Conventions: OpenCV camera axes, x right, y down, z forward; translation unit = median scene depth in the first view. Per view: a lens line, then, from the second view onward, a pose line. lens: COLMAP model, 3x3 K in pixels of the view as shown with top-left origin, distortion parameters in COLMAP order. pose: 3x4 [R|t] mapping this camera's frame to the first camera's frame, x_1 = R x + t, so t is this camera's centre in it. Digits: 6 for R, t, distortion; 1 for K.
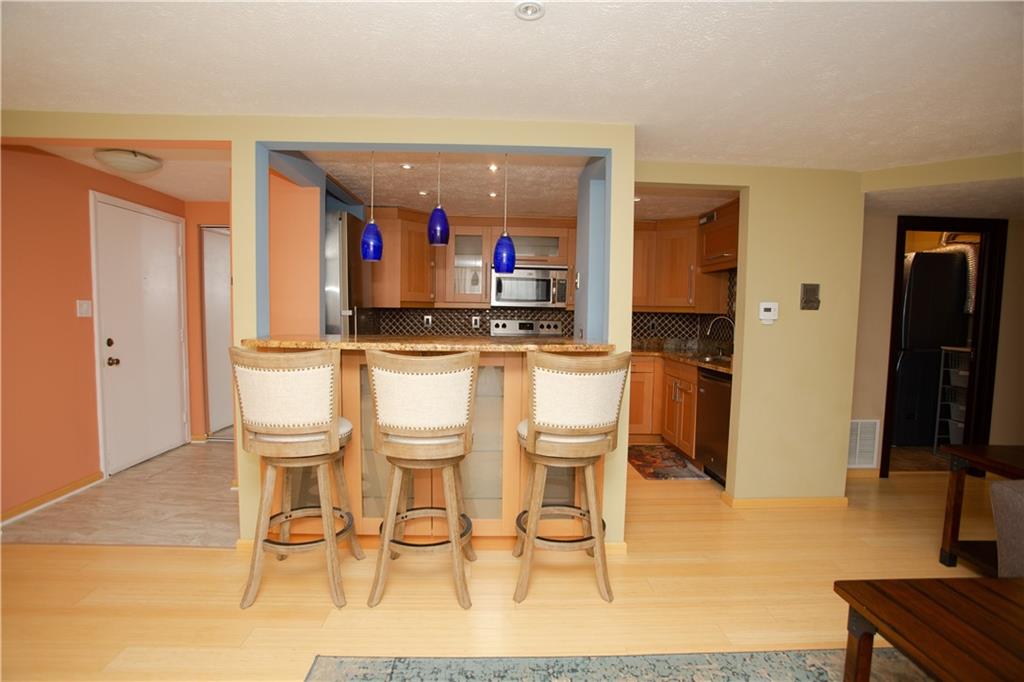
lens RADIAL K [[503.8, 0, 514.3], [0, 503.8, 345.5], [0, 0, 1]] dist [-0.083465, 0.039364]
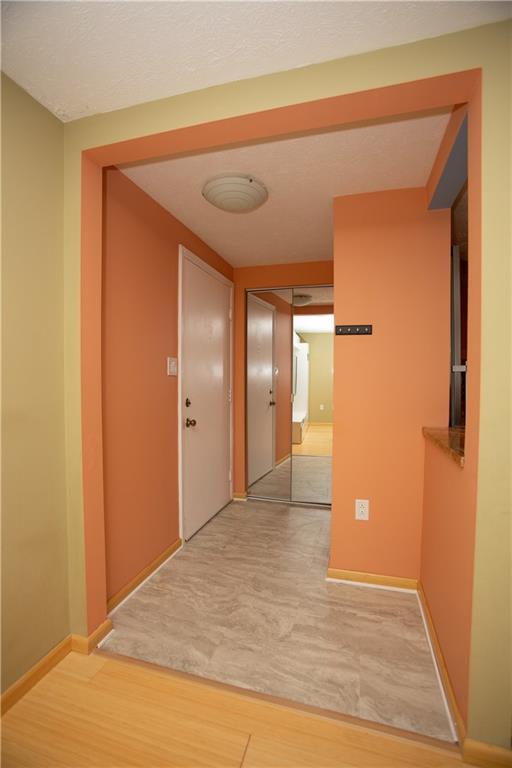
lens RADIAL K [[361.1, 0, 252.4], [0, 361.1, 386.5], [0, 0, 1]] dist [-0.075854, 0.031195]
pose [[0.948076, -0.004401, -0.318015, -0.499151], [-0.010448, 0.998934, -0.044973, -0.007913], [0.317874, 0.045960, 0.947018, 0.371932]]
